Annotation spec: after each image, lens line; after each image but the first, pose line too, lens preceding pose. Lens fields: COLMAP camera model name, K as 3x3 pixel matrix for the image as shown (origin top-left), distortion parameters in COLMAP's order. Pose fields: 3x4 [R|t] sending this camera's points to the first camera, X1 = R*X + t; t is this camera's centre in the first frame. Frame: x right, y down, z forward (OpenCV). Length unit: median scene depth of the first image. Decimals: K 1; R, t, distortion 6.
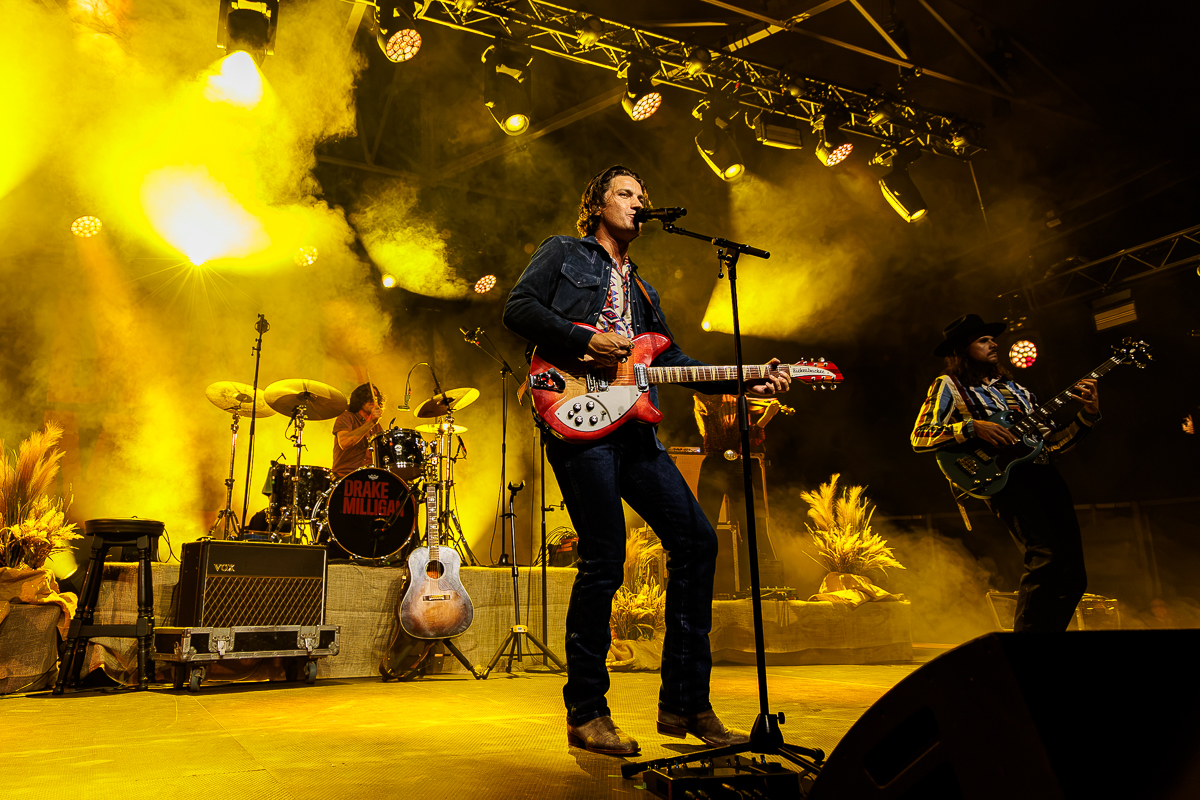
lens RADIAL K [[900.9, 0, 547.6], [0, 900.9, 352.3], [0, 0, 1]] dist [0.006006, -0.003148]
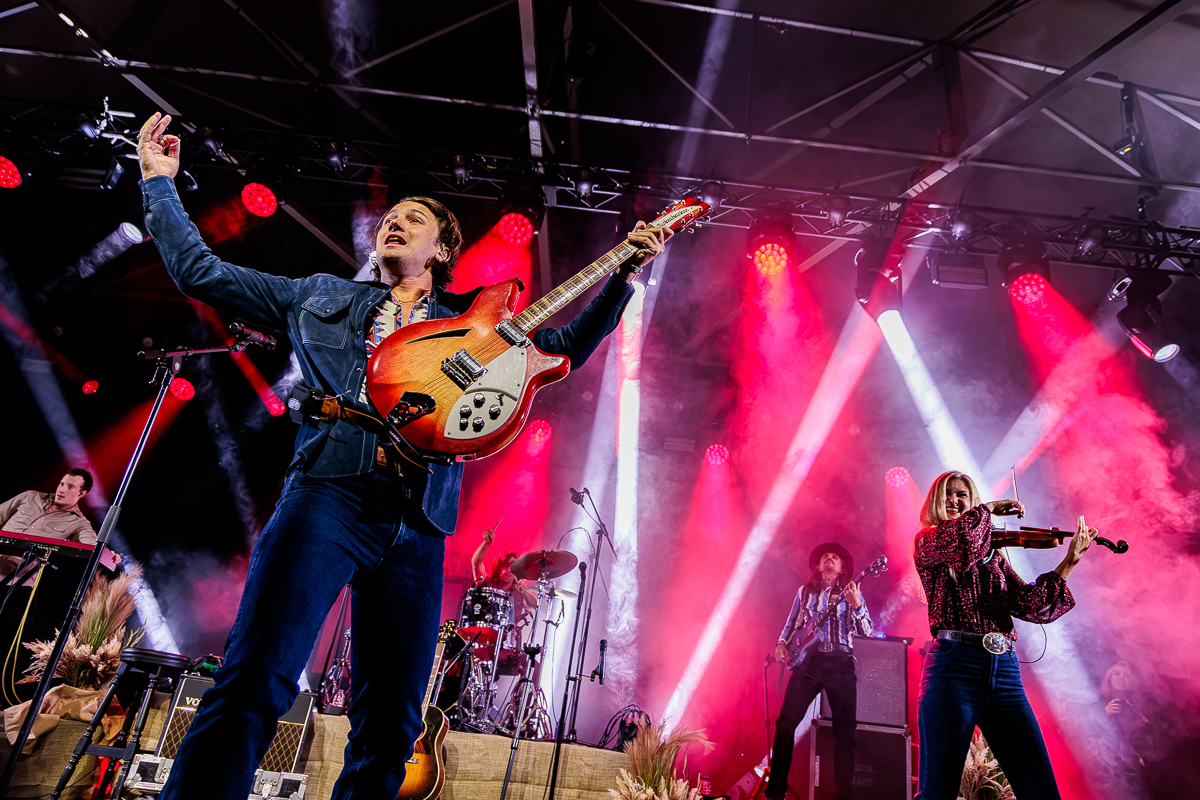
lens RADIAL K [[865.9, 0, 654.7], [0, 865.9, 372.2], [0, 0, 1]] dist [0.004874, 0.000534]
pose [[0.914076, -0.065596, -0.400203, 0.390731], [-0.013926, 0.981173, -0.192629, 0.029237], [0.405304, 0.181650, 0.895953, 0.146798]]
